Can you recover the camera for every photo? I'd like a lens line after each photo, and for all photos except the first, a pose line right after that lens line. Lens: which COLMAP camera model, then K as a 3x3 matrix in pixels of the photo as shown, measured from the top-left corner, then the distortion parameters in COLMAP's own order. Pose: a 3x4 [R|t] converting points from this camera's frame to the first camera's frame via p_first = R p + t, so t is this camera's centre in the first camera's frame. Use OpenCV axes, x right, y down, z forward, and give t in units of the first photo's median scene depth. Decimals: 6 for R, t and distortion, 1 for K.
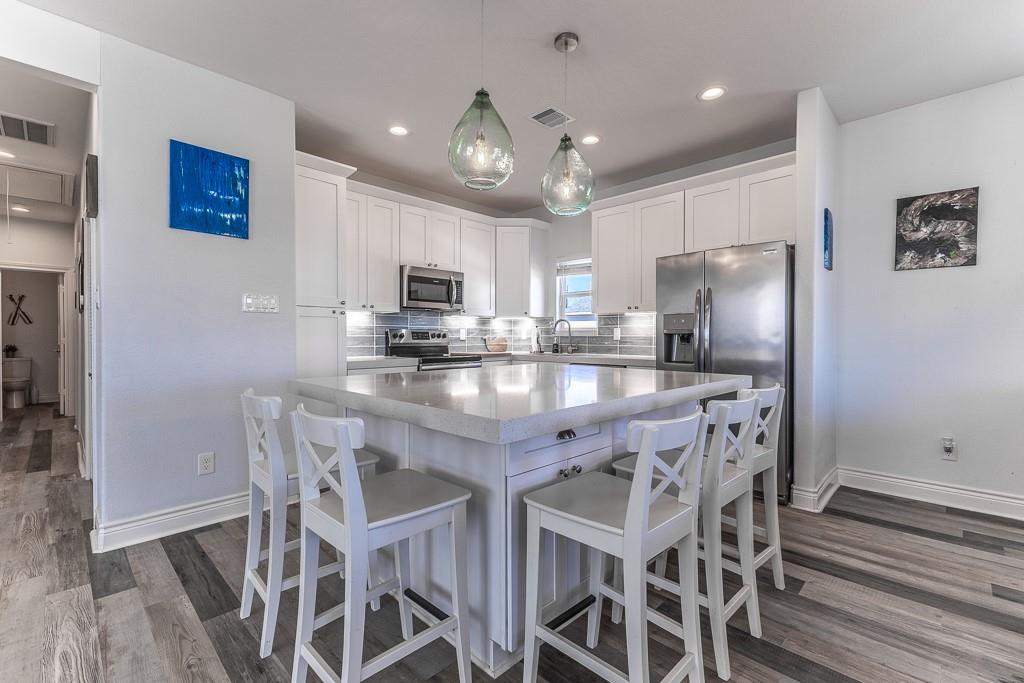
lens RADIAL K [[449.6, 0, 513.9], [0, 449.6, 337.8], [0, 0, 1]] dist [0.004115, -0.000012]
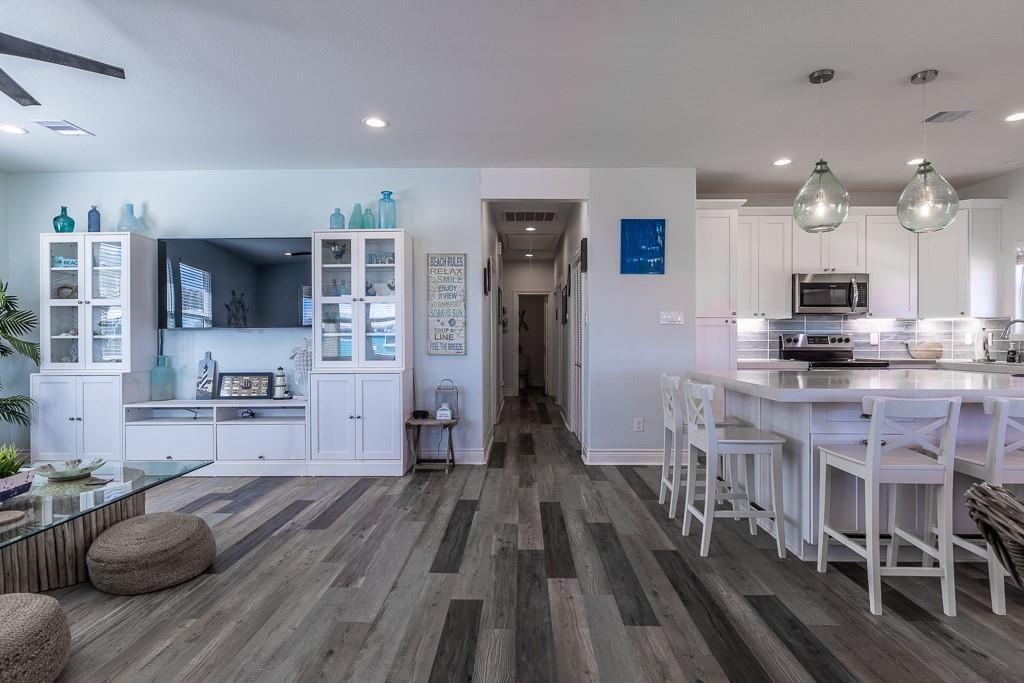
lens RADIAL K [[545.6, 0, 507.5], [0, 545.6, 346.5], [0, 0, 1]] dist [0.010363, -0.000855]
pose [[0.688321, 0.011454, -0.725316, 0.220791], [-0.001500, 0.999896, 0.014367, -0.007808], [0.725405, -0.008801, 0.688266, -0.374750]]
